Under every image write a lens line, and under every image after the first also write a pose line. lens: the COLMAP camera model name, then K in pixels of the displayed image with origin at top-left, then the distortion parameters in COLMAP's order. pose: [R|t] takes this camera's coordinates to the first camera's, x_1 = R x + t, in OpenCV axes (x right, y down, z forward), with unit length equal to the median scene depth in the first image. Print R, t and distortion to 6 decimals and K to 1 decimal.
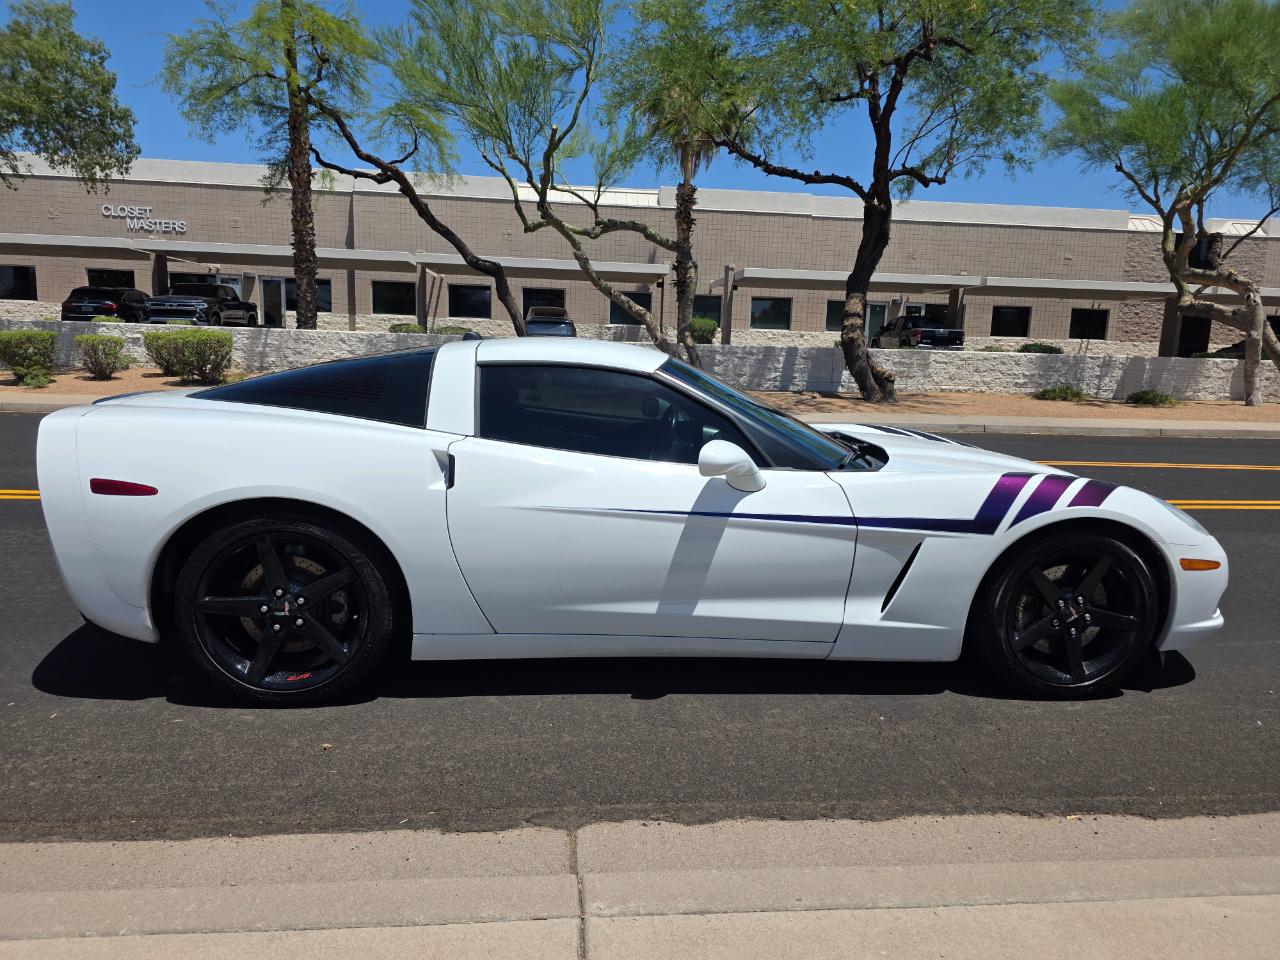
lens RADIAL K [[858.4, 0, 635.0], [0, 858.4, 484.3], [0, 0, 1]] dist [0.046638, -0.041817]
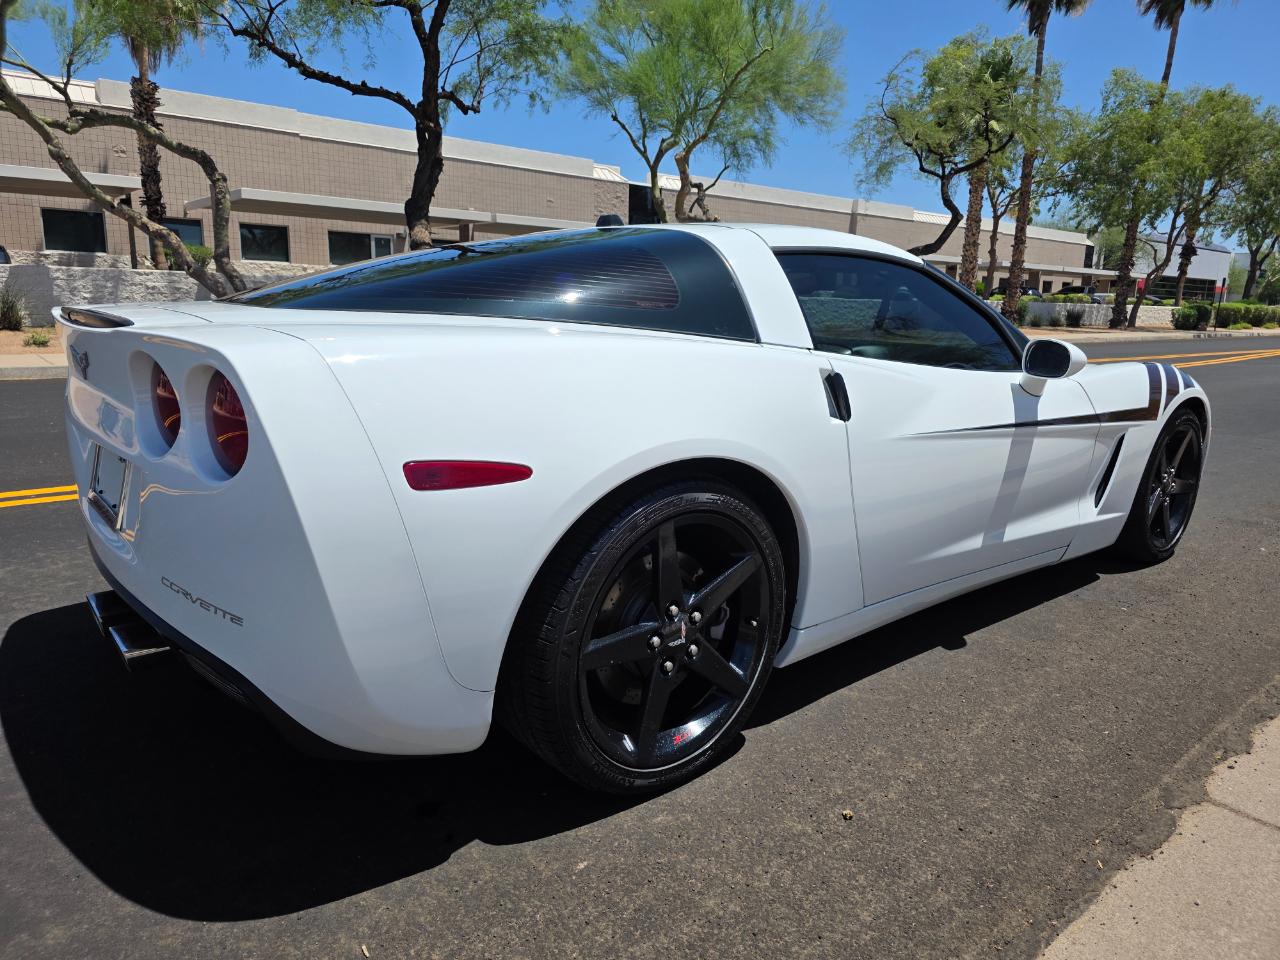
lens RADIAL K [[858.4, 0, 646.6], [0, 858.4, 479.1], [0, 0, 1]] dist [0.046638, -0.041817]
pose [[0.818758, -0.127996, 0.559689, -0.109726], [0.092563, 0.991508, 0.091342, -0.004012], [-0.566628, -0.022981, 0.823654, 0.071863]]
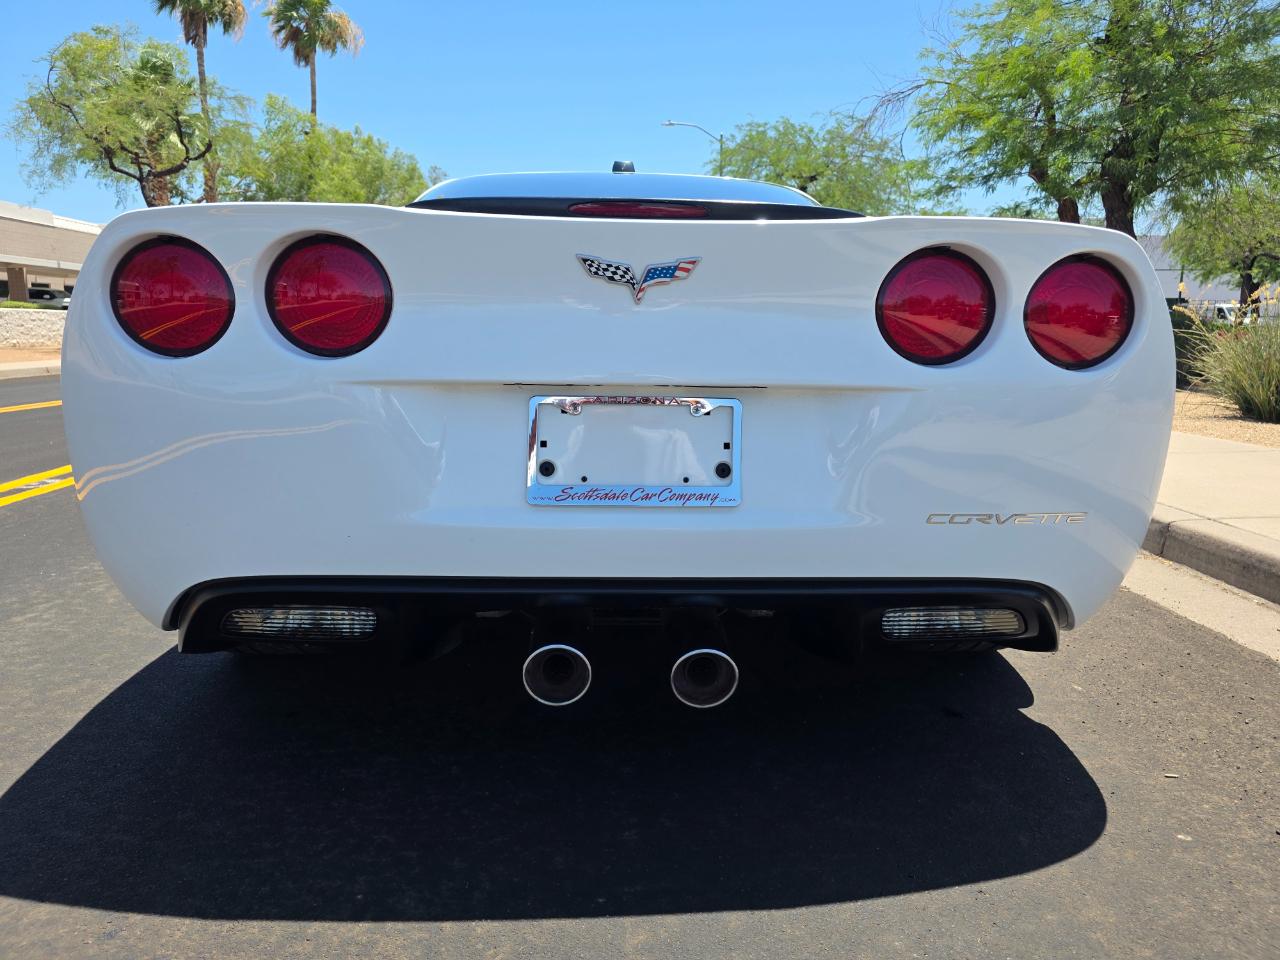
lens RADIAL K [[858.4, 0, 648.0], [0, 858.4, 473.7], [0, 0, 1]] dist [0.046638, -0.041817]
pose [[0.057197, -0.196261, 0.978882, -0.163412], [0.161037, 0.969462, 0.184963, -0.010407], [-0.985290, 0.147057, 0.087056, 0.167645]]
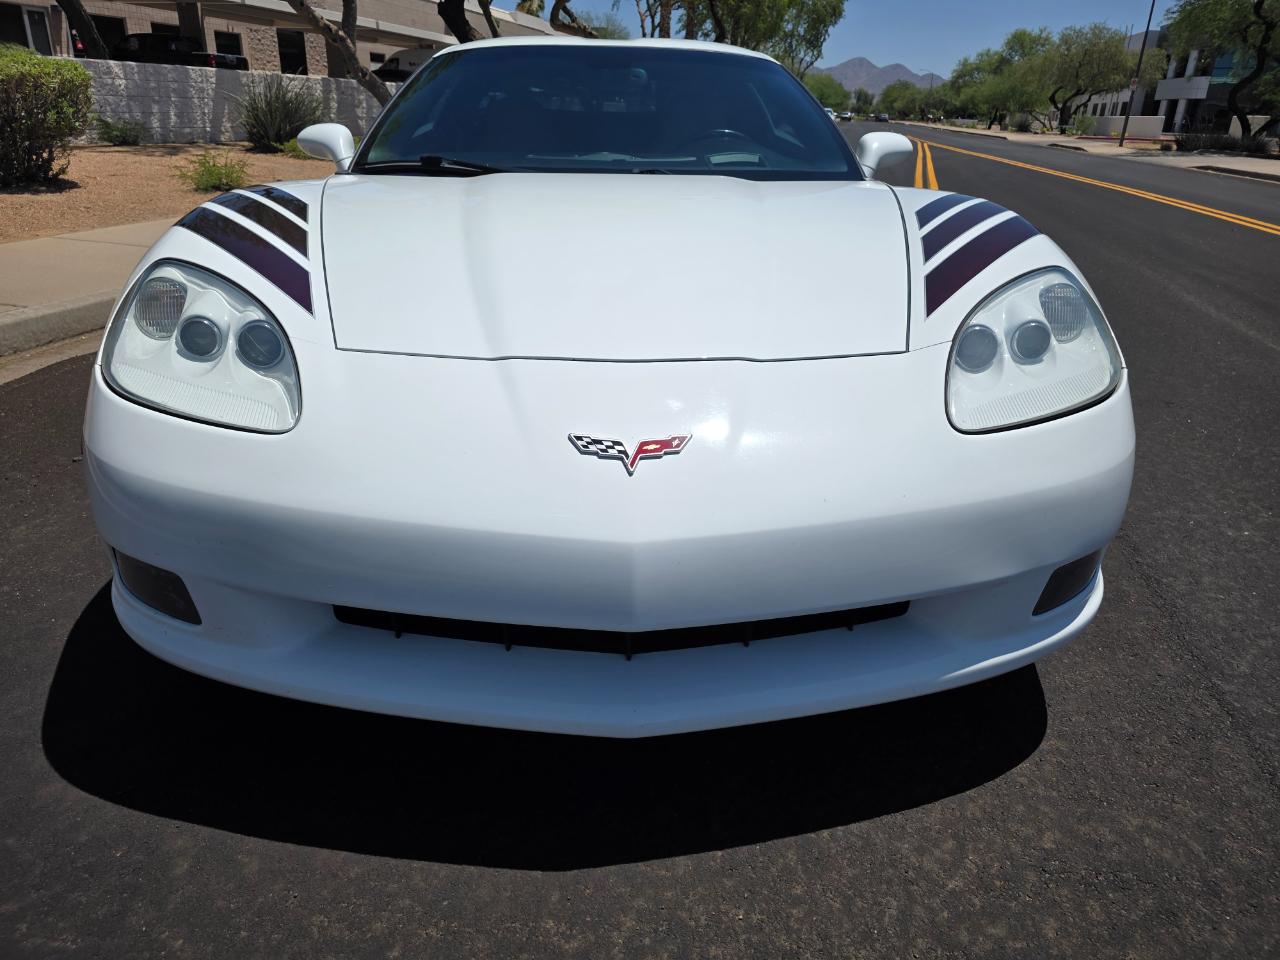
lens RADIAL K [[858.4, 0, 635.7], [0, 858.4, 455.4], [0, 0, 1]] dist [0.046638, -0.041817]
pose [[0.322557, -0.369526, 0.871440, -0.721176], [0.124760, 0.929214, 0.347845, -0.086749], [-0.938292, -0.003479, 0.345826, 0.470755]]
